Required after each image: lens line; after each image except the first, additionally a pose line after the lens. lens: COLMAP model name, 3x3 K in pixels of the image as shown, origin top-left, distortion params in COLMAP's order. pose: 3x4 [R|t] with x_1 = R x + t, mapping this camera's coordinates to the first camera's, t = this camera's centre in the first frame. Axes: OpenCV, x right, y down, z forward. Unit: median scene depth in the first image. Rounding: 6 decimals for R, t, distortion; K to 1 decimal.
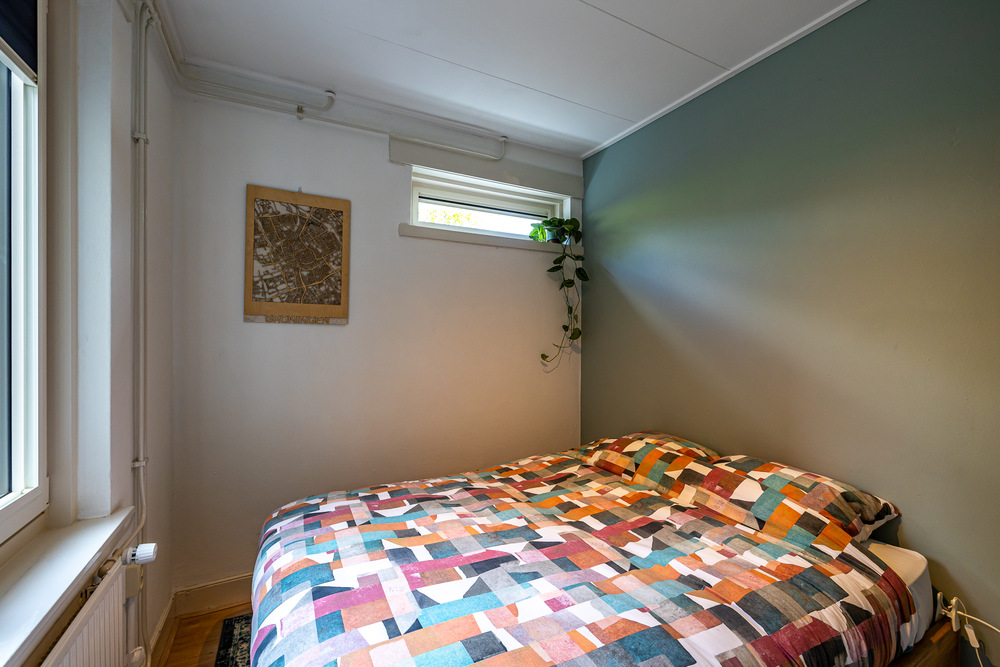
lens RADIAL K [[429.4, 0, 501.4], [0, 429.4, 330.6], [0, 0, 1]] dist [-0.010208, -0.000341]
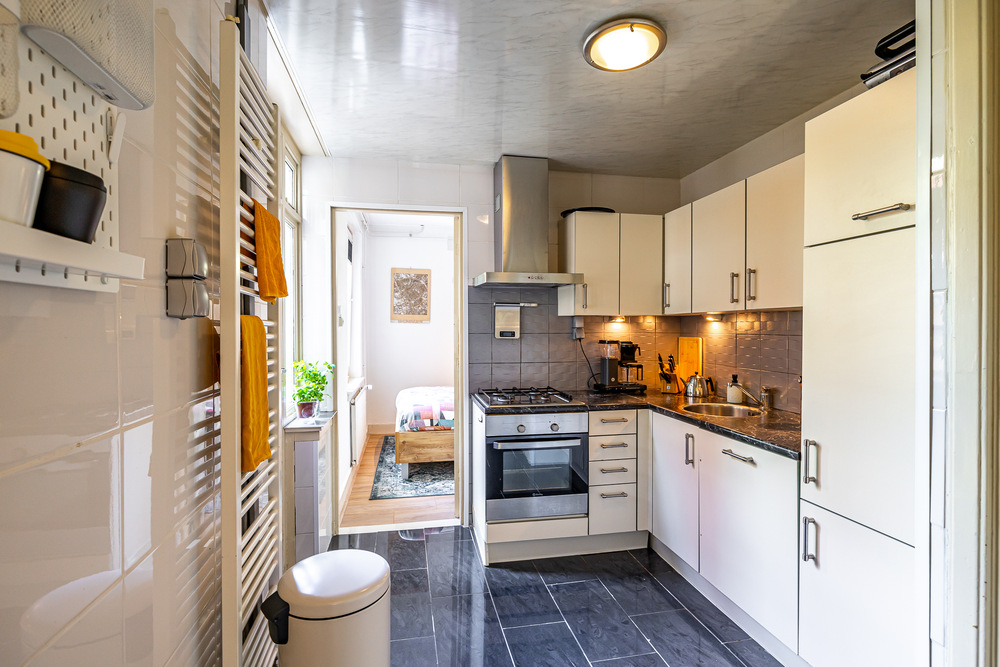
lens RADIAL K [[487.8, 0, 499.1], [0, 487.8, 330.8], [0, 0, 1]] dist [-0.016991, 0.000523]
pose [[0.961844, -0.004193, -0.273568, 0.582943], [0.004900, 0.999986, 0.001904, 0.019097], [0.273556, -0.003172, 0.961851, -1.158293]]
